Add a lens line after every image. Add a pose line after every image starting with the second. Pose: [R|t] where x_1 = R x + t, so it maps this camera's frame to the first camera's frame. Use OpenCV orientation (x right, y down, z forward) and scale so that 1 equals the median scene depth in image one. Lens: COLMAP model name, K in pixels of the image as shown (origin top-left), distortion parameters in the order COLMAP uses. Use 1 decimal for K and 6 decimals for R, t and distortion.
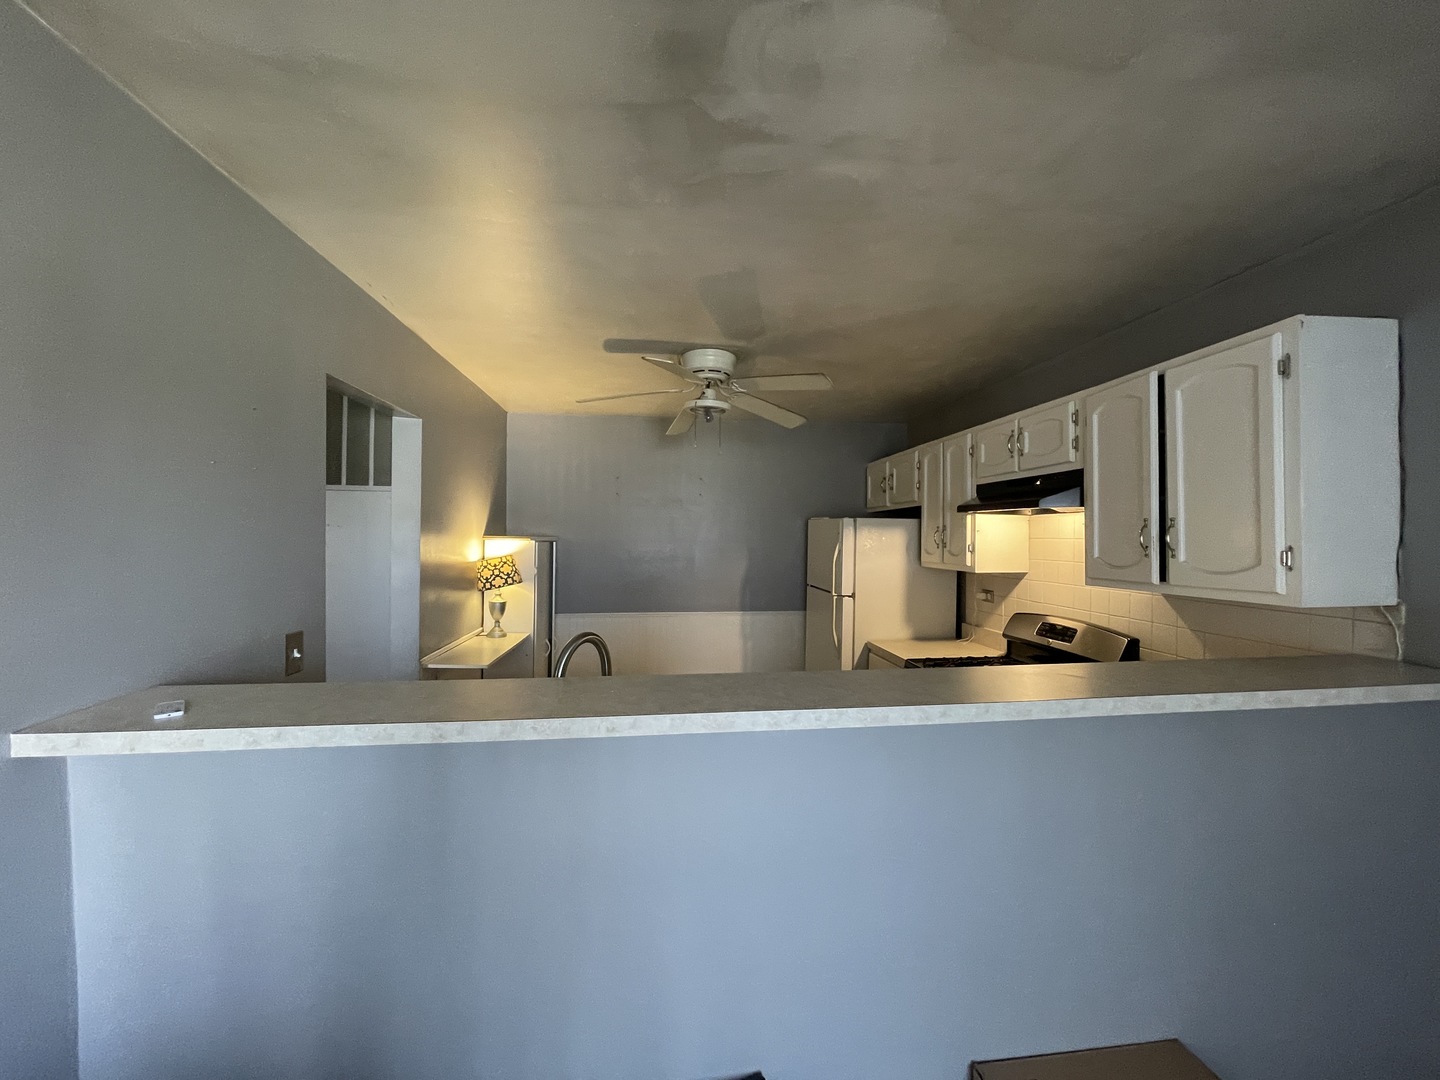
lens RADIAL K [[581.7, 0, 720.0], [0, 581.7, 540.0], [0, 0, 1]] dist [0.000673, -0.000040]
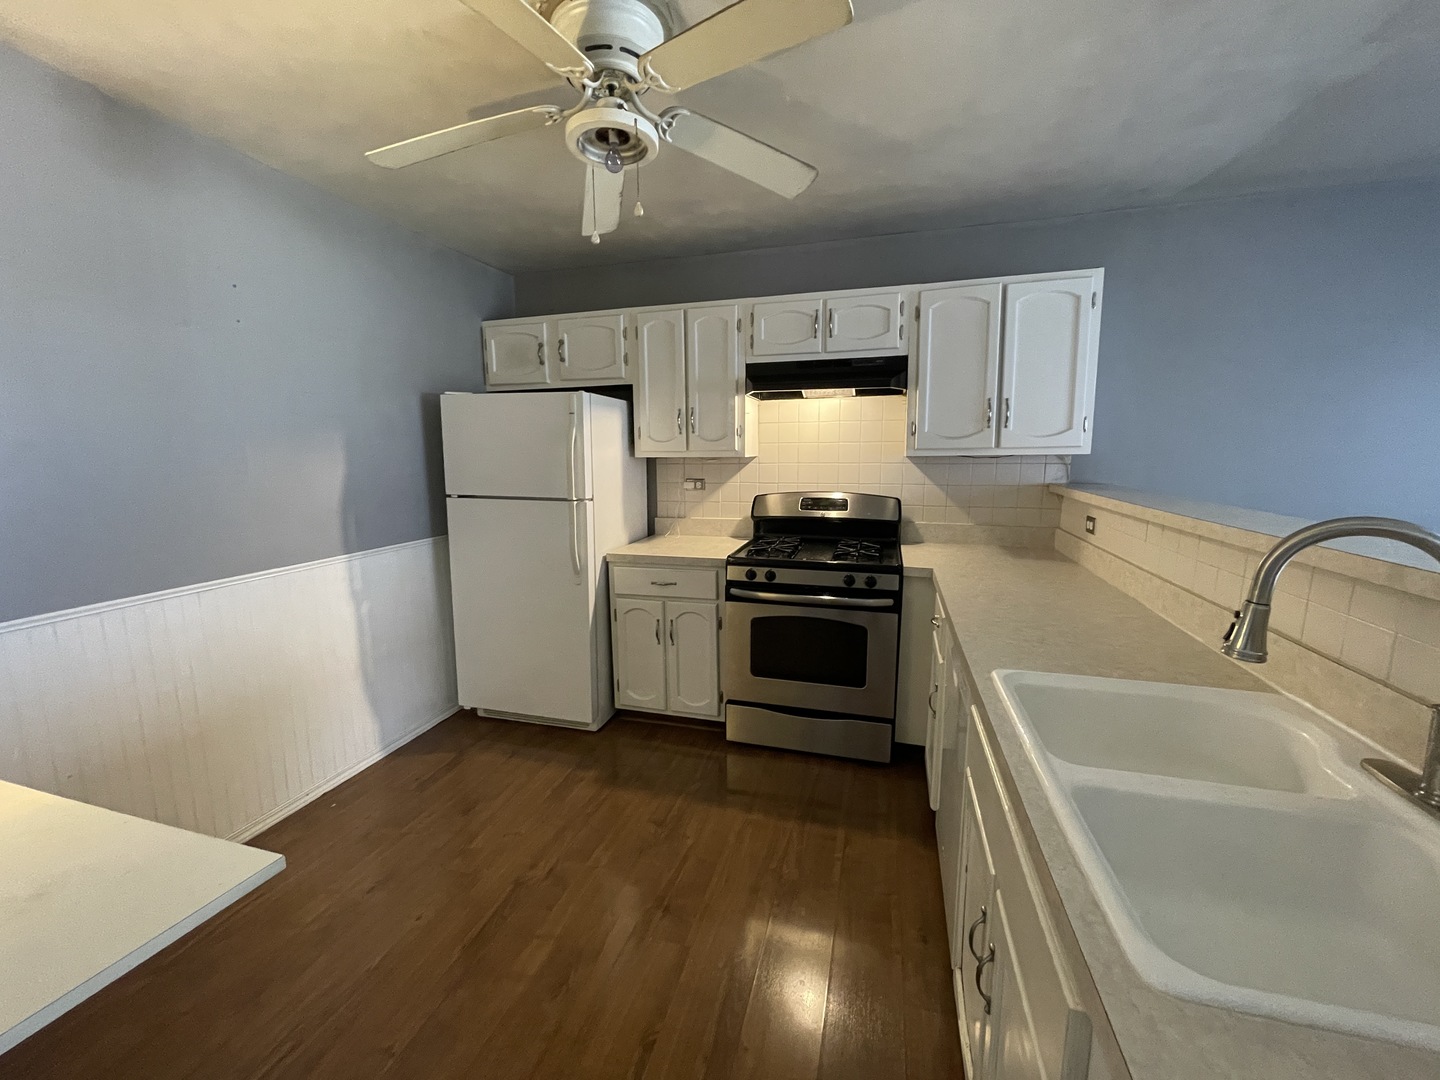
lens RADIAL K [[570.3, 0, 720.0], [0, 570.3, 540.0], [0, 0, 1]] dist [-0.013807, -0.000117]
pose [[0.389865, -0.153499, 0.907988, -0.424982], [0.017503, 0.987067, 0.159352, 0.037729], [-0.920706, -0.046233, 0.387510, 0.614294]]
